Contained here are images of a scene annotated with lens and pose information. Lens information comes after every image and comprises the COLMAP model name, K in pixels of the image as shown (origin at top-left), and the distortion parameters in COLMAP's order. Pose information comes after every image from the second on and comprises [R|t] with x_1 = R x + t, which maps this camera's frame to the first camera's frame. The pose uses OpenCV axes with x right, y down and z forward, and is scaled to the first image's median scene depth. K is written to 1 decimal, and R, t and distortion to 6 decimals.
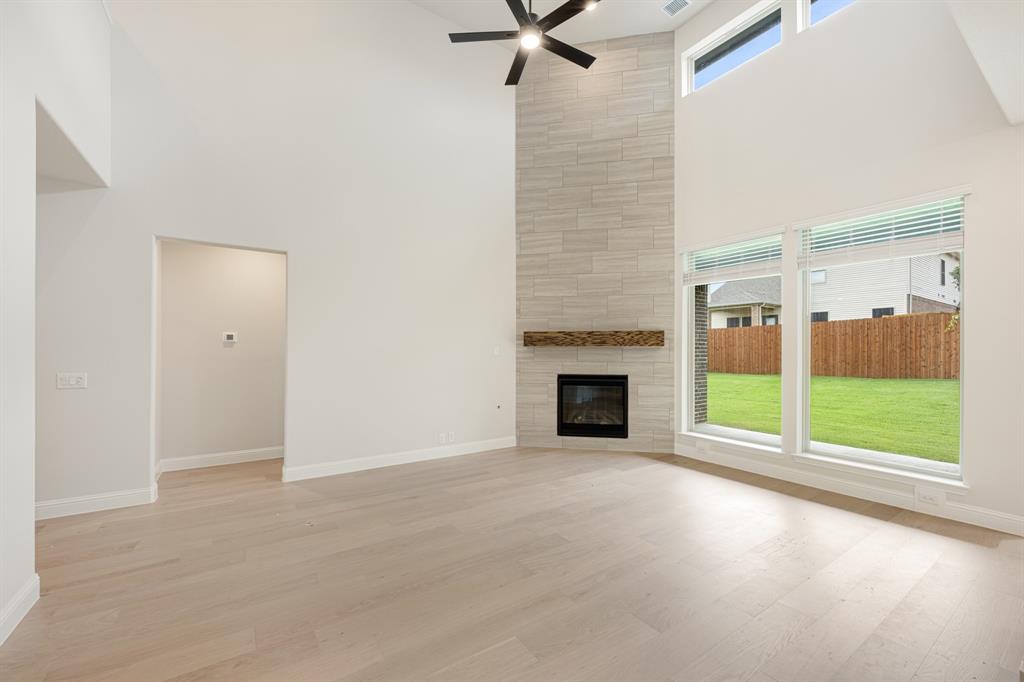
lens RADIAL K [[412.0, 0, 514.7], [0, 412.0, 349.8], [0, 0, 1]] dist [-0.007660, -0.000376]
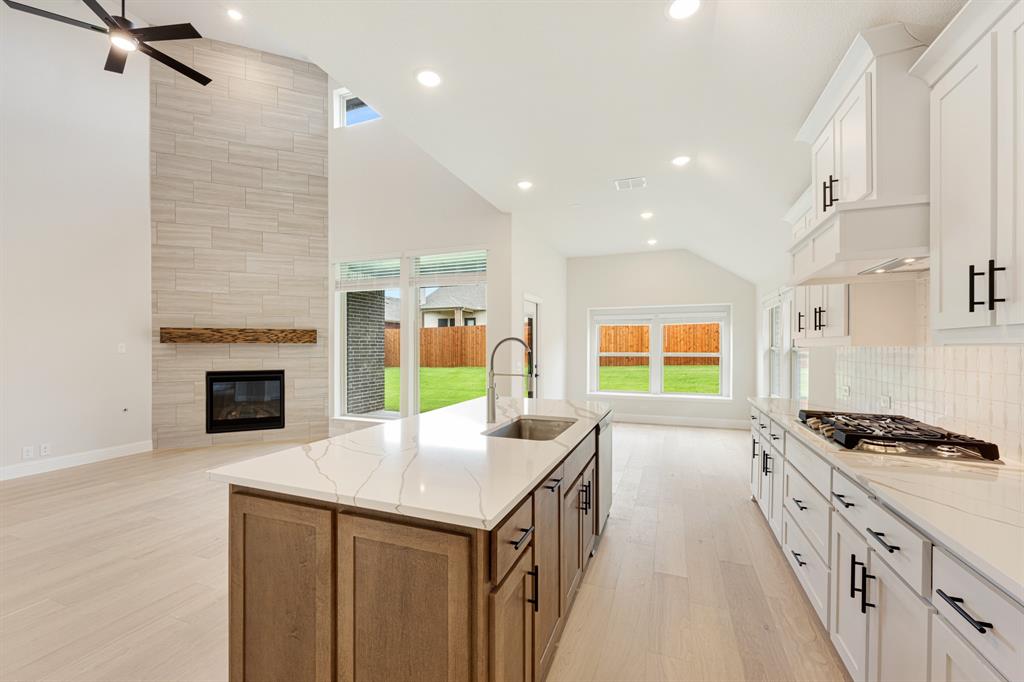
lens RADIAL K [[412.0, 0, 510.8], [0, 412.0, 350.3], [0, 0, 1]] dist [-0.007660, -0.000376]
pose [[0.818238, -0.005188, 0.574856, 0.140704], [0.000385, 0.999964, 0.008477, 0.000767], [-0.574879, -0.006715, 0.818211, -0.227871]]
